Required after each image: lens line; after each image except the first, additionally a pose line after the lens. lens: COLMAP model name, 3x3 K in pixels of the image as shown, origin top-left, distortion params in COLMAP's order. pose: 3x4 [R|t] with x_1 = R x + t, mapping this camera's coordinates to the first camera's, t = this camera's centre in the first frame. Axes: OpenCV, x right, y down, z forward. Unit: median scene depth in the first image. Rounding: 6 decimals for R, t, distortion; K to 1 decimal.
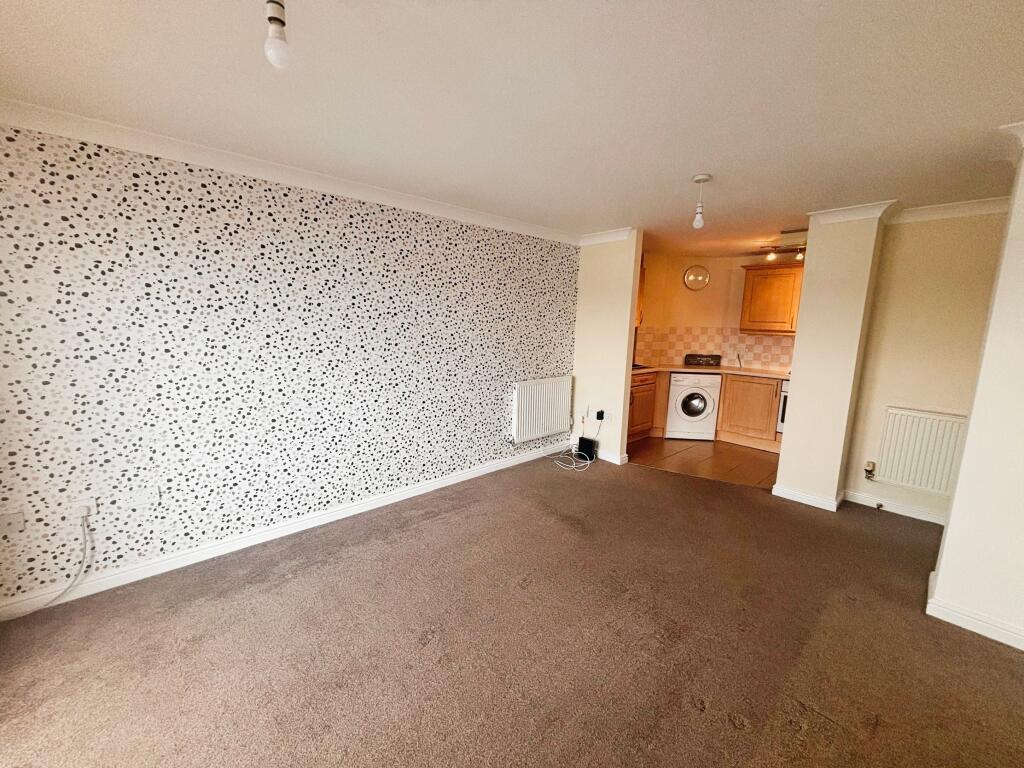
lens RADIAL K [[410.2, 0, 512.0], [0, 410.2, 384.0], [0, 0, 1]] dist [-0.002562, -0.007983]
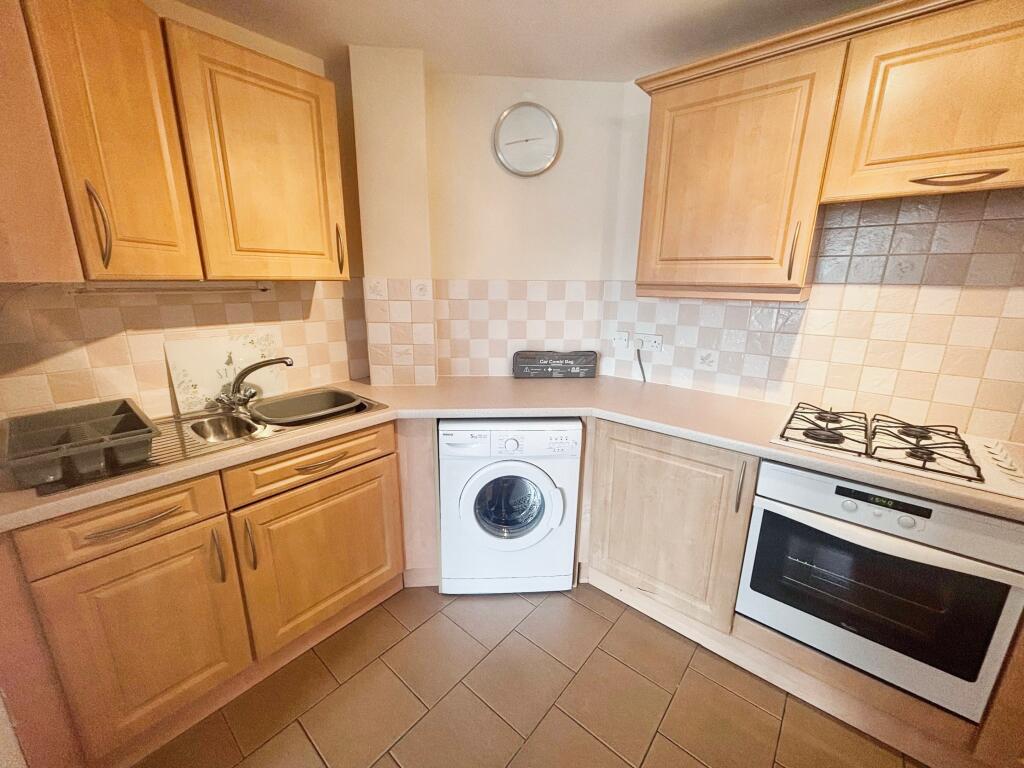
lens RADIAL K [[409.5, 0, 512.0], [0, 409.5, 384.0], [0, 0, 1]] dist [0.000822, -0.000176]
pose [[0.991042, -0.043427, 0.126293, 0.390341], [0.031330, 0.994865, 0.096236, -0.083098], [-0.129824, -0.091417, 0.987314, 0.641272]]
